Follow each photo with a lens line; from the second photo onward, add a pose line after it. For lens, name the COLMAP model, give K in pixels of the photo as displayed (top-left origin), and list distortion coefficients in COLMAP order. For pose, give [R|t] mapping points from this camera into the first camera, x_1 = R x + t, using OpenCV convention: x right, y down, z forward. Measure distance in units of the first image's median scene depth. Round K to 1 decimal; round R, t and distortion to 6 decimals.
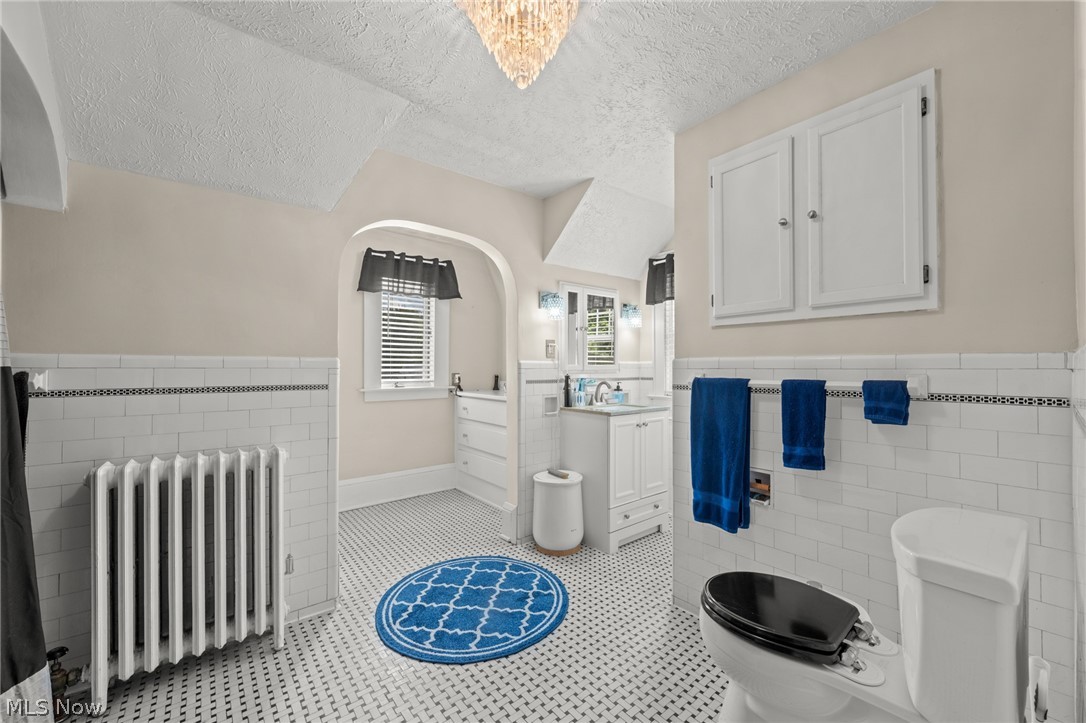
lens RADIAL K [[415.0, 0, 543.8], [0, 415.0, 364.8], [0, 0, 1]] dist [-0.001661, -0.000200]
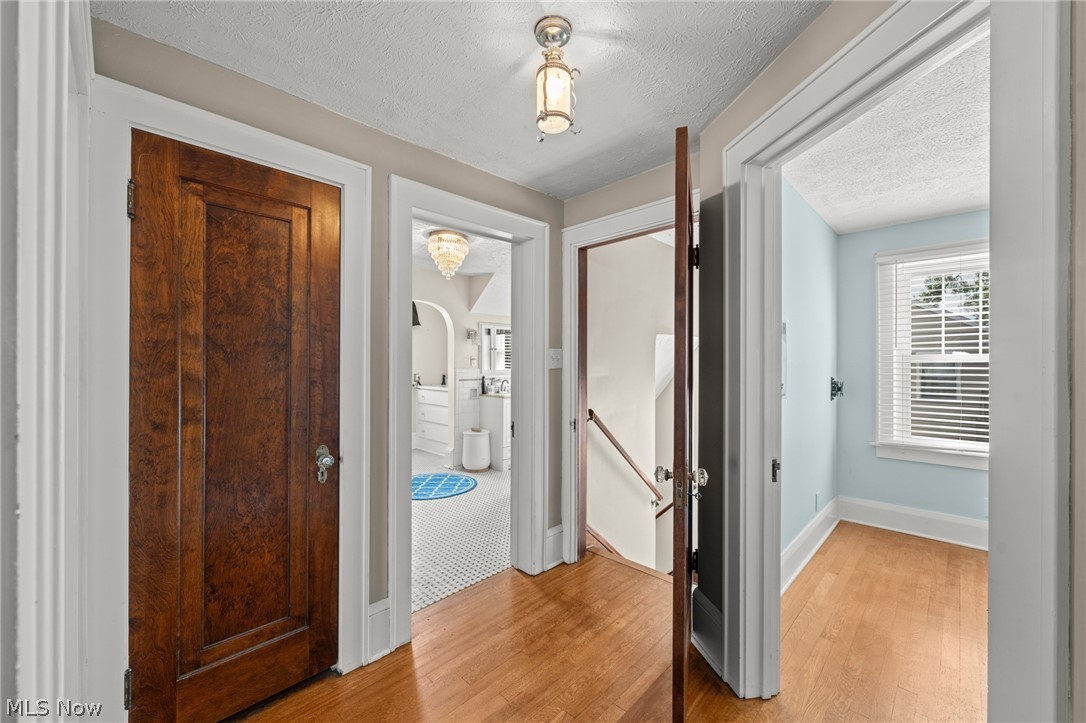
lens RADIAL K [[428.2, 0, 543.0], [0, 428.2, 361.5], [0, 0, 1]] dist [-0.001653, -0.000226]
pose [[0.994496, 0.002882, 0.104739, 0.116089], [-0.003542, 0.999975, 0.006117, -0.048894], [-0.104719, -0.006454, 0.994481, -0.830794]]
